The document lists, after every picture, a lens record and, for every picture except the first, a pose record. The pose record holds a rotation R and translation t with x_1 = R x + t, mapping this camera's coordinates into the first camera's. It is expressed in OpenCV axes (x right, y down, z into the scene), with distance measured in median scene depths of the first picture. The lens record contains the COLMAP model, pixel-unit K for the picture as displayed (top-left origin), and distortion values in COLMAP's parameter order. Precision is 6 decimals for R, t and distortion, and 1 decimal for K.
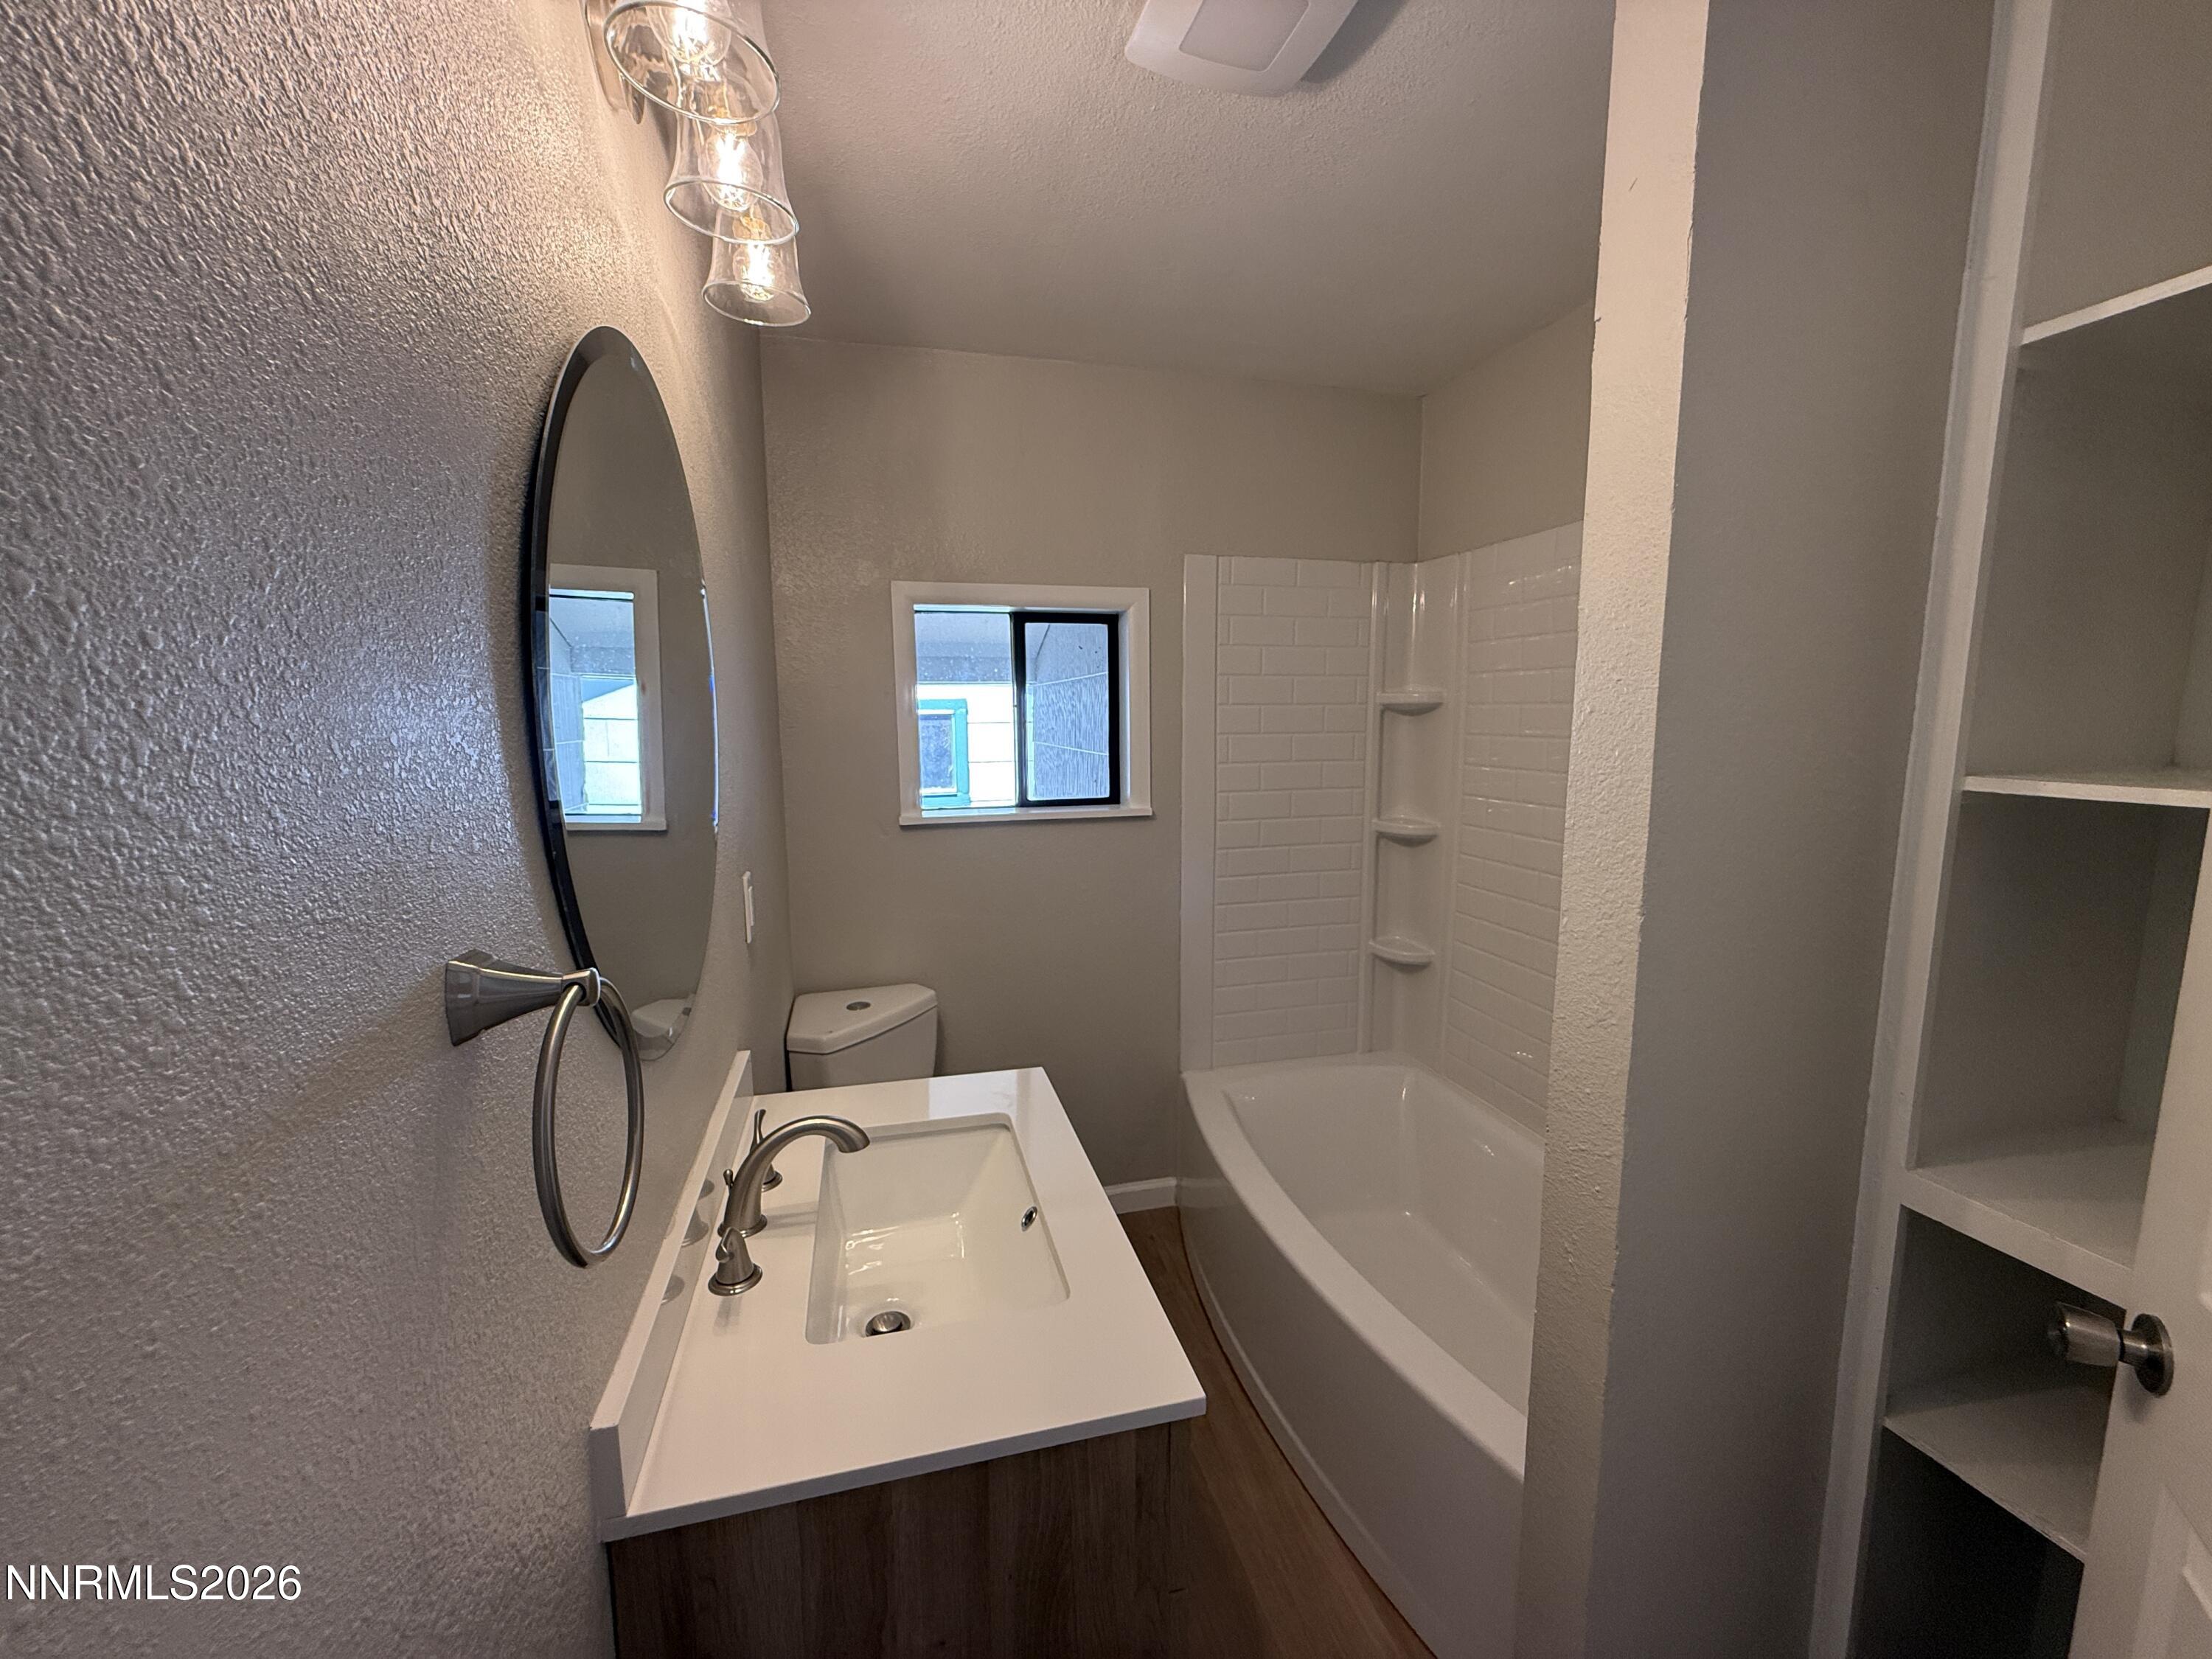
lens RADIAL K [[880.3, 0, 1091.3], [0, 880.3, 832.5], [0, 0, 1]] dist [-0.000061, -0.000290]
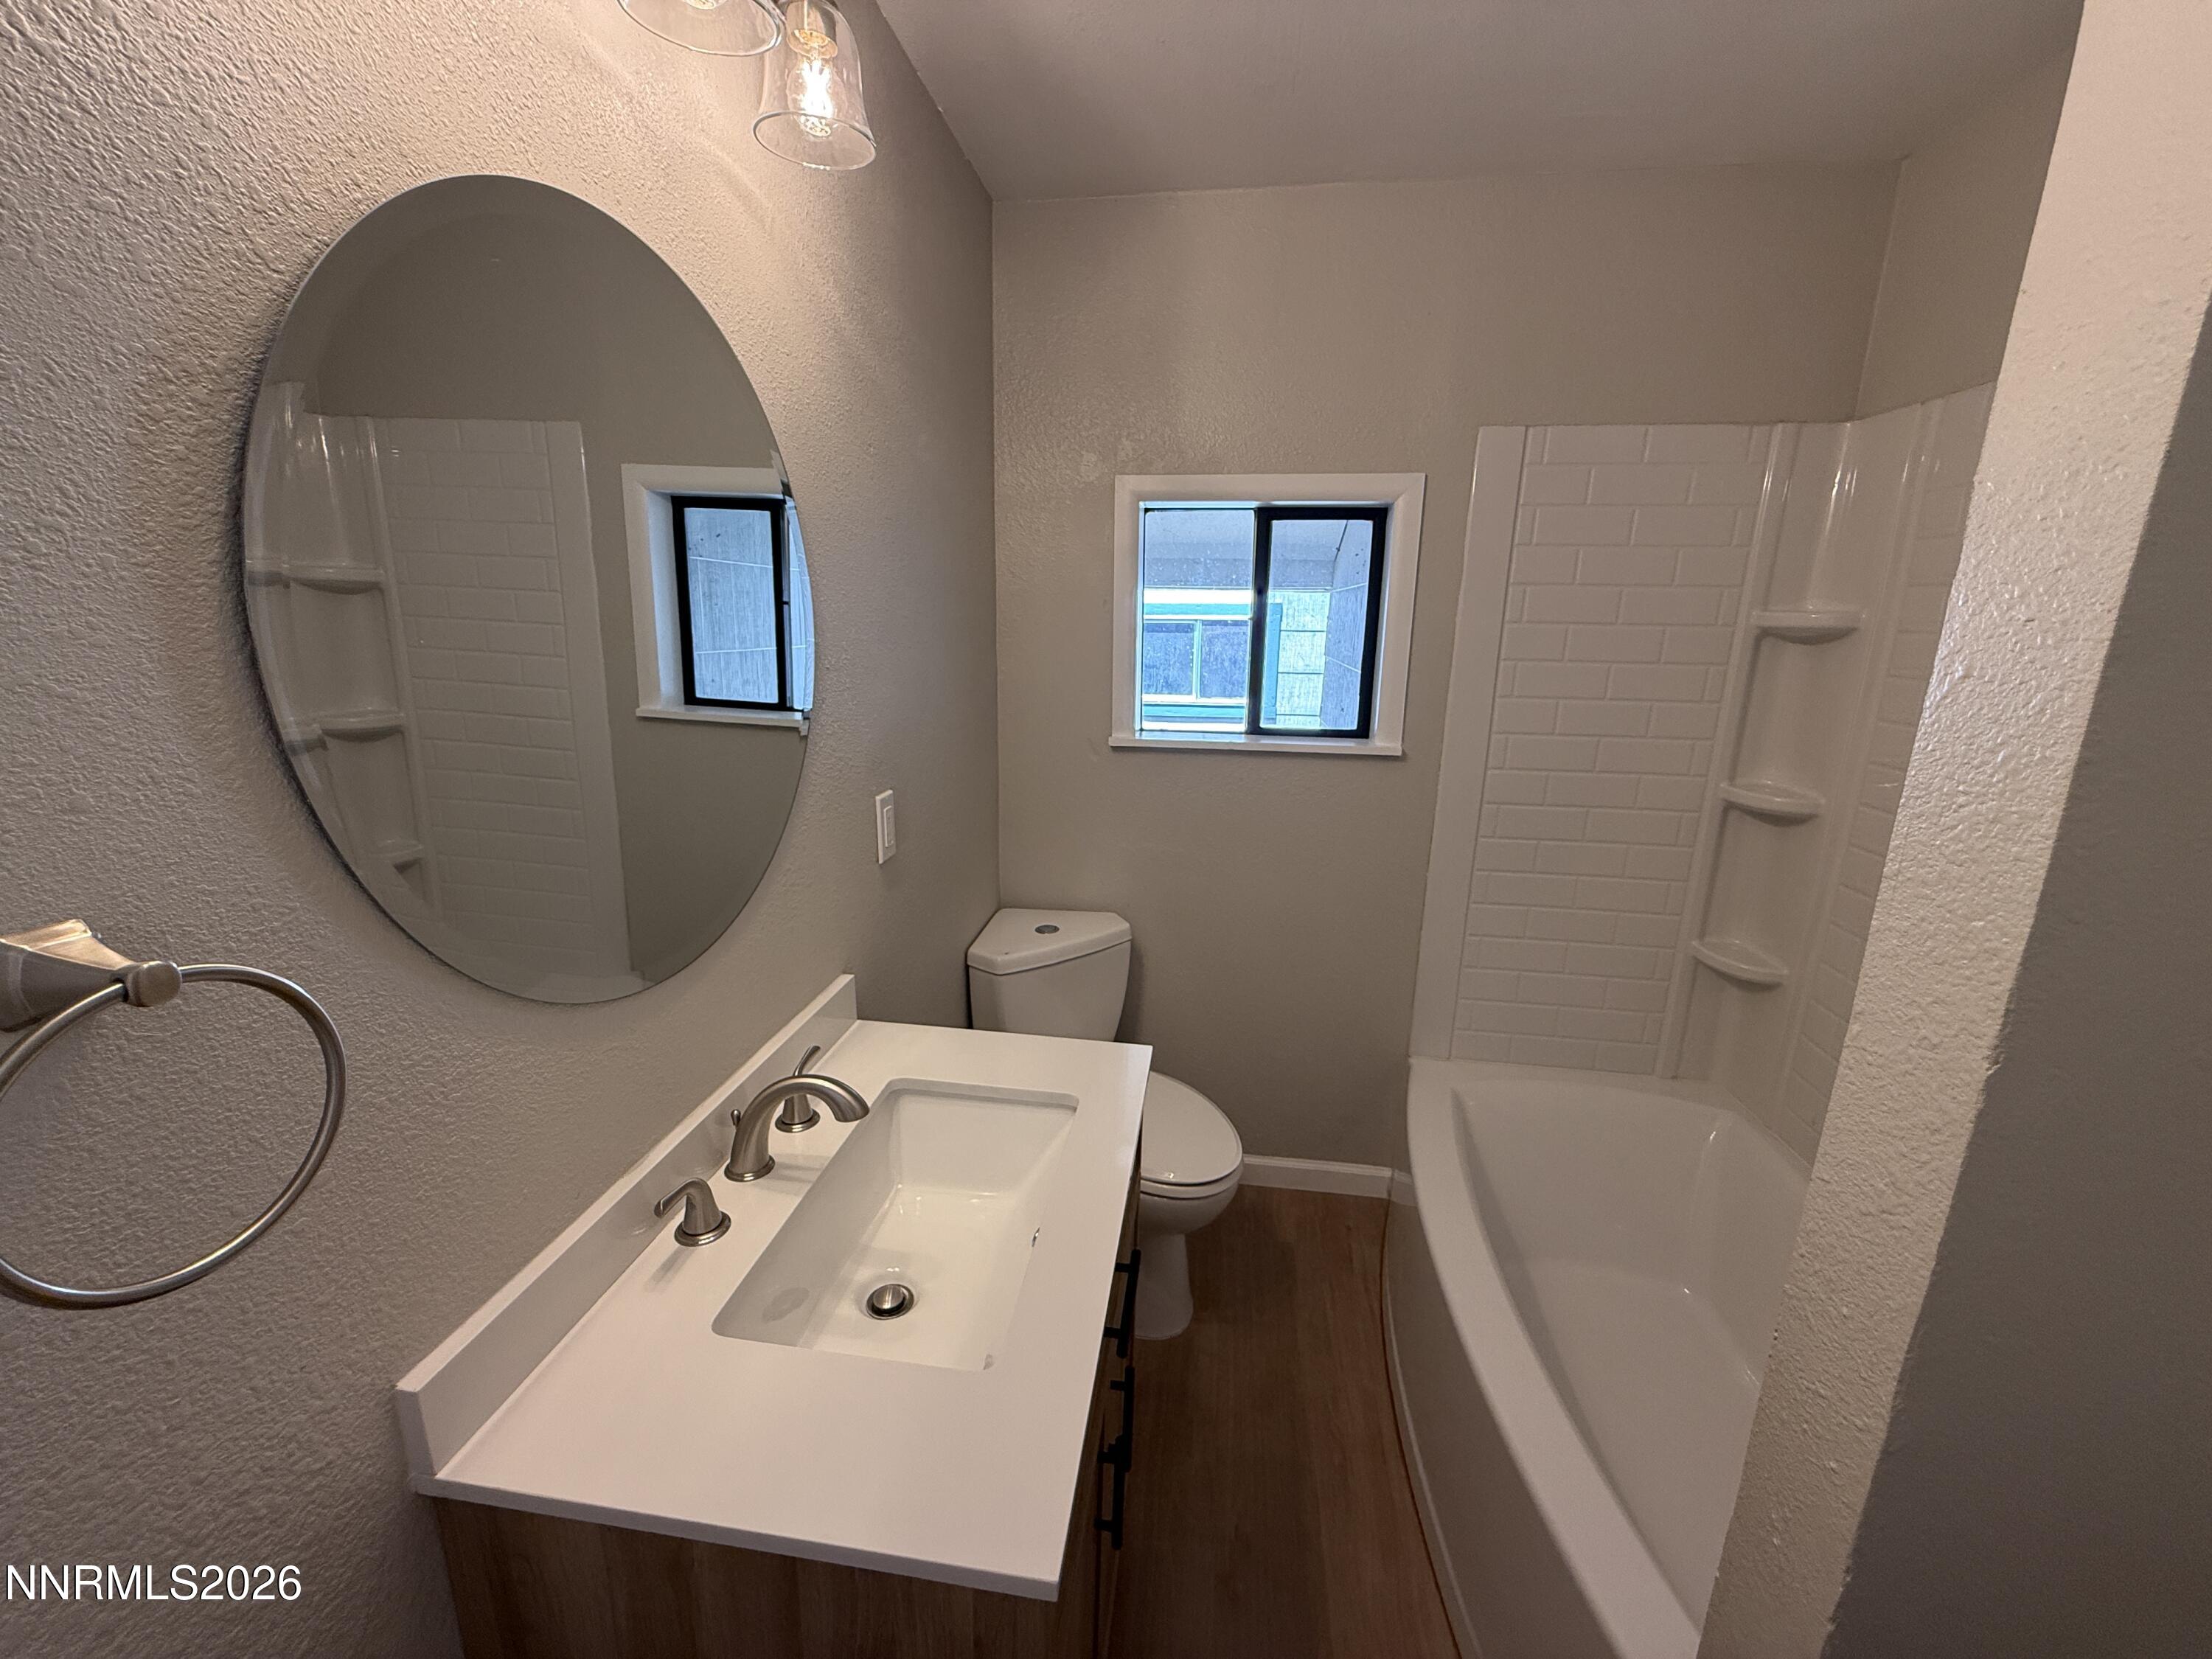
lens RADIAL K [[880.3, 0, 1091.3], [0, 880.3, 832.5], [0, 0, 1]] dist [-0.000061, -0.000290]
pose [[0.924130, 0.112206, -0.365232, 0.114363], [-0.072561, 0.990050, 0.120563, -0.027911], [0.375126, -0.084914, 0.923077, 0.117656]]
